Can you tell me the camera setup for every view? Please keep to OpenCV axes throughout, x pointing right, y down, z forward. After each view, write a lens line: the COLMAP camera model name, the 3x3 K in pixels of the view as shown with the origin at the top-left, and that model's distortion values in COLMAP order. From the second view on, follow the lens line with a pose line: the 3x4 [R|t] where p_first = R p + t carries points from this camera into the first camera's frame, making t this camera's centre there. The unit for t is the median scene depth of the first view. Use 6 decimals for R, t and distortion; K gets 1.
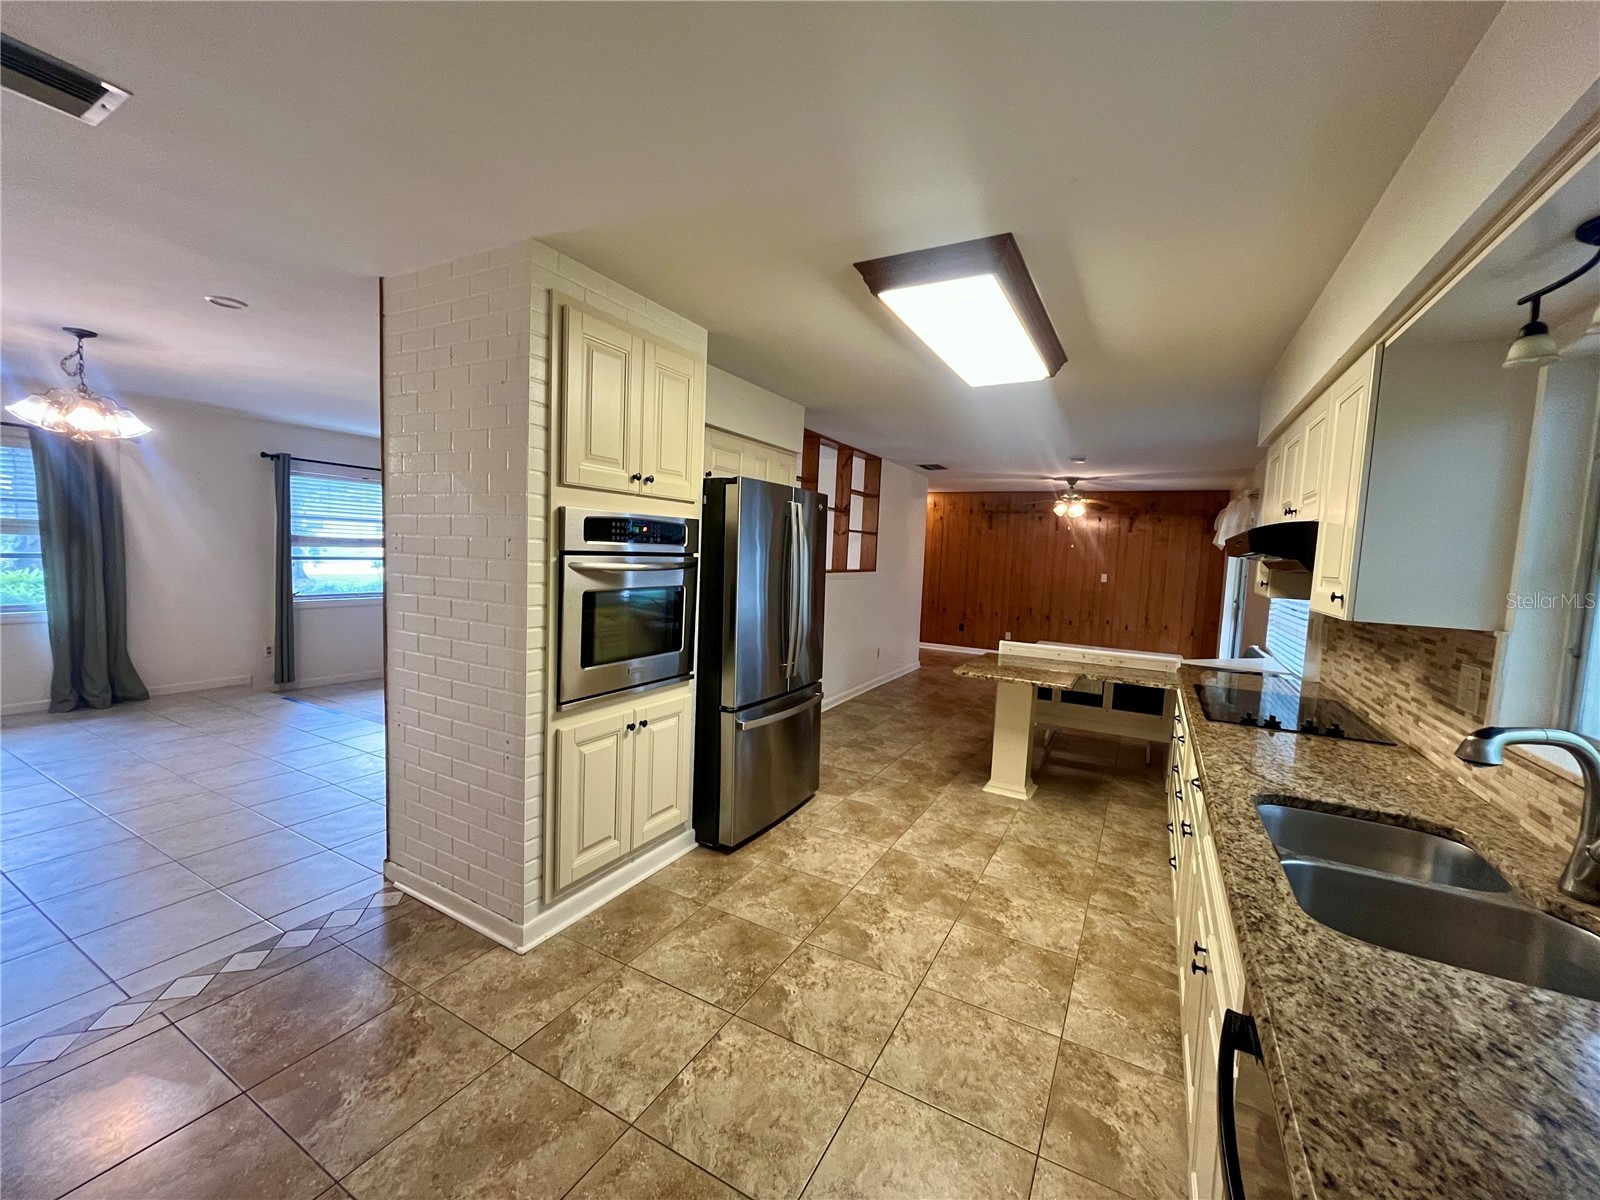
lens RADIAL K [[645.1, 0, 799.4], [0, 645.1, 601.7], [0, 0, 1]] dist [-0.003228, 0.000221]
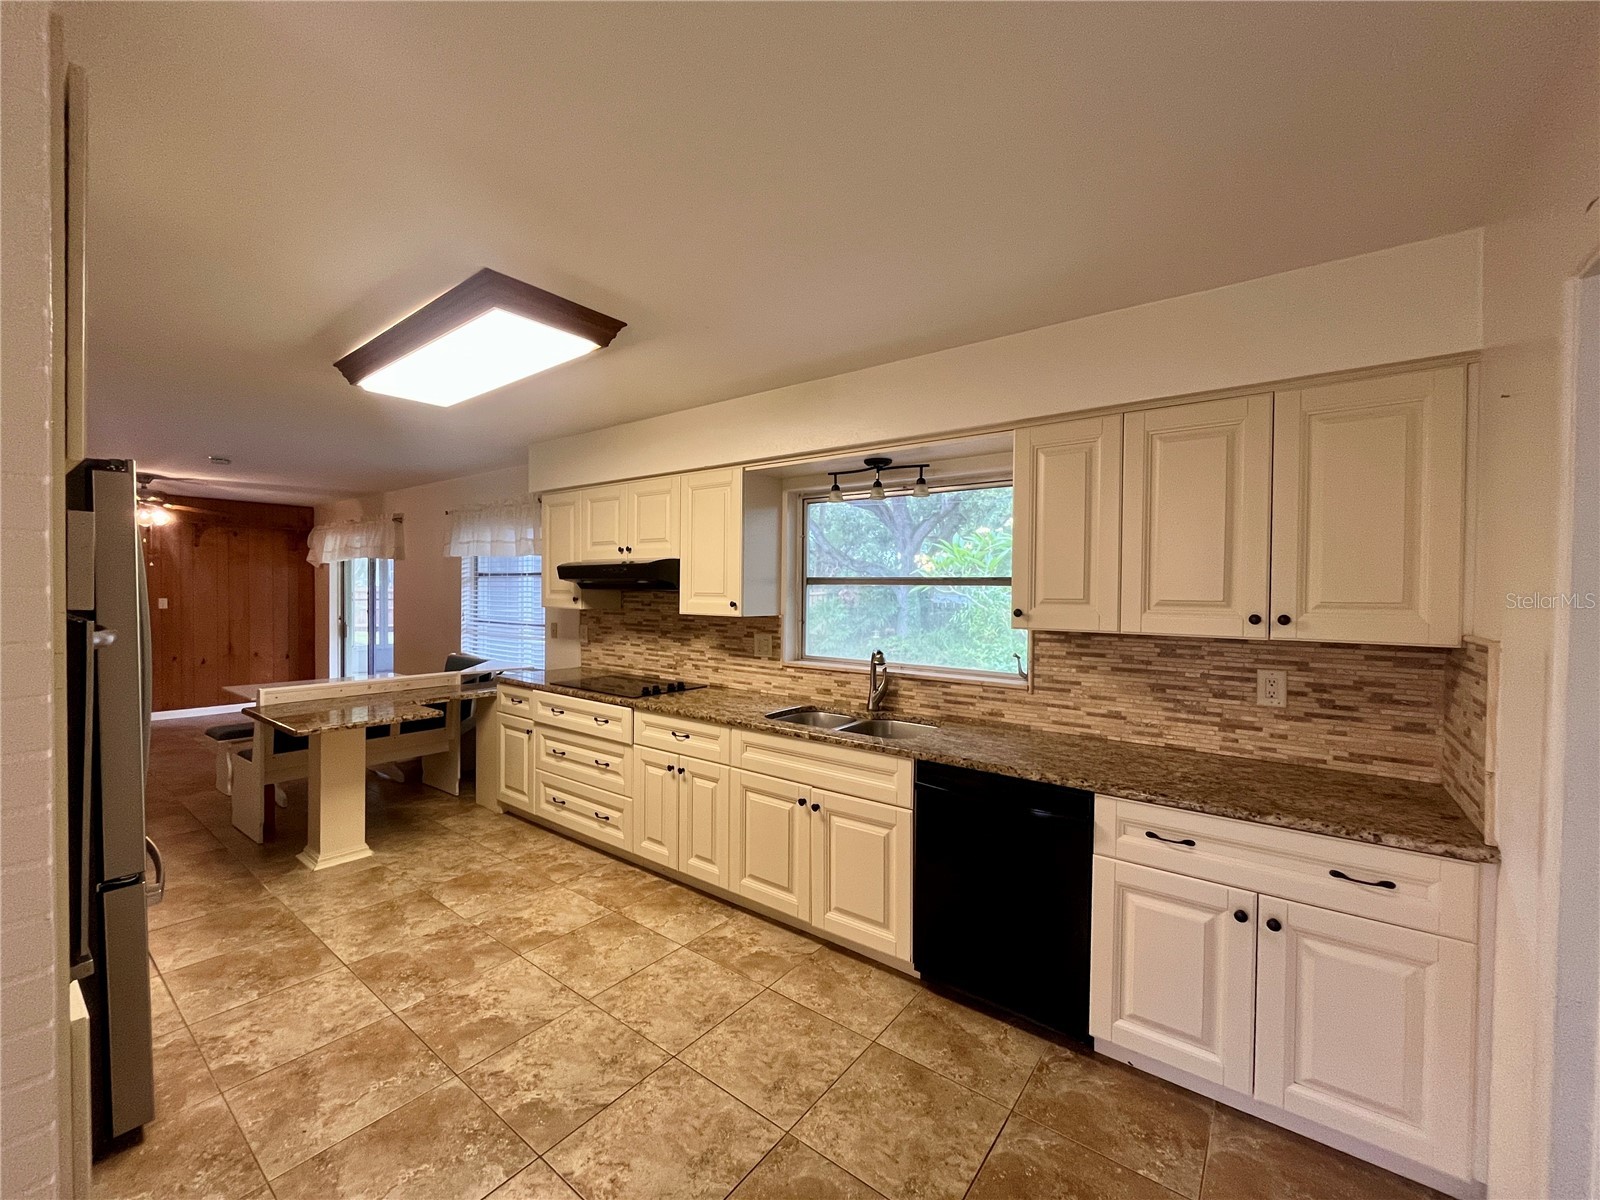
lens RADIAL K [[645.1, 0, 799.4], [0, 645.1, 601.7], [0, 0, 1]] dist [-0.003228, 0.000221]
pose [[0.148092, -0.057594, 0.987295, -0.510458], [0.075279, 0.996063, 0.046814, -0.047271], [-0.986104, 0.067390, 0.151845, 0.312458]]
